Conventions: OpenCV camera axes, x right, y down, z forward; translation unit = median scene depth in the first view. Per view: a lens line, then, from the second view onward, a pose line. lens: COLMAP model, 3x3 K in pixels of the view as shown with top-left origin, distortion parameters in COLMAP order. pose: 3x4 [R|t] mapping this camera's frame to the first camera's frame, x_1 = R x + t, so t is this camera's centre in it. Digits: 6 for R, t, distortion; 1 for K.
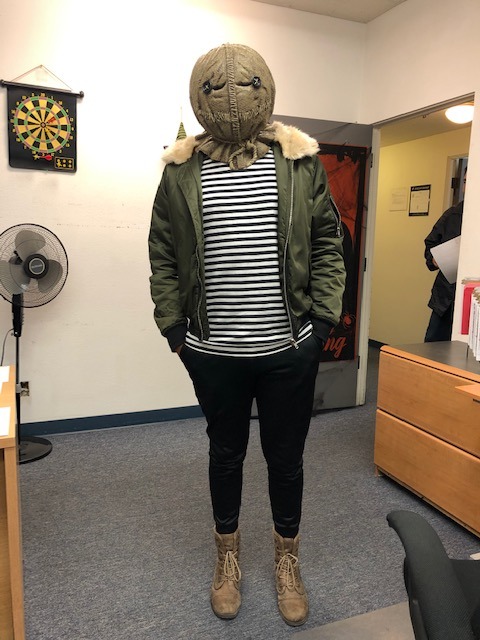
lens RADIAL K [[514.1, 0, 241.2], [0, 514.1, 307.5], [0, 0, 1]] dist [0.000258, 0.013134]
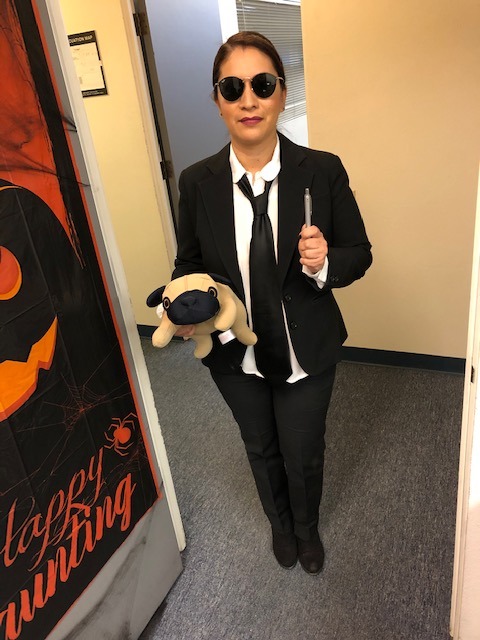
lens RADIAL K [[514.1, 0, 241.2], [0, 514.1, 307.5], [0, 0, 1]] dist [0.000258, 0.013134]
pose [[0.712390, -0.395789, 0.579527, 0.074735], [0.237245, 0.912995, 0.331896, -0.142810], [-0.660466, -0.098950, 0.744308, 0.574289]]
